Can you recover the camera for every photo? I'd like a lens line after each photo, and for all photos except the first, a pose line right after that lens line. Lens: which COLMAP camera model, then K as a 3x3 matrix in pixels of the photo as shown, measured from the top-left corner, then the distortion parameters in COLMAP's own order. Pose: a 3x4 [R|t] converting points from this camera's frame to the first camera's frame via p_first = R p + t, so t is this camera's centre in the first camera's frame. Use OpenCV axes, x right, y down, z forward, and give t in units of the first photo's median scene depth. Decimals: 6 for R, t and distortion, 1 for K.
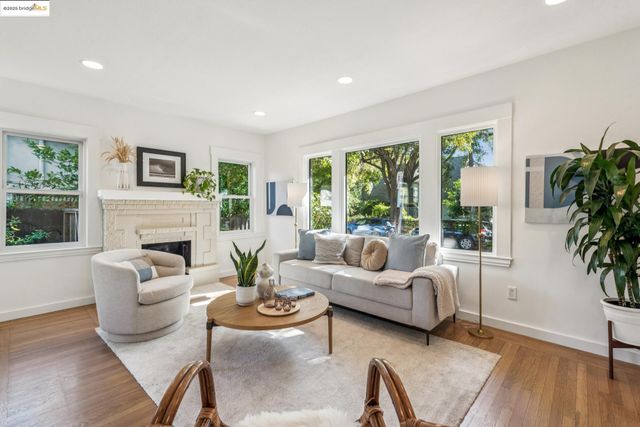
lens RADIAL K [[287.3, 0, 320.0], [0, 287.3, 213.5], [0, 0, 1]] dist [0.000281, 0.000288]
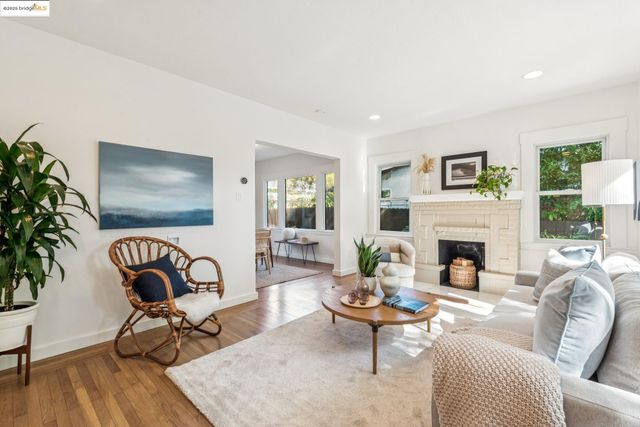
lens RADIAL K [[287.3, 0, 320.0], [0, 287.3, 213.5], [0, 0, 1]] dist [0.000281, 0.000288]
pose [[-0.017130, 0.007719, -0.999823, 0.544410], [-0.016497, 0.999832, 0.008002, -0.000678], [0.999717, 0.016631, -0.017000, 0.511257]]
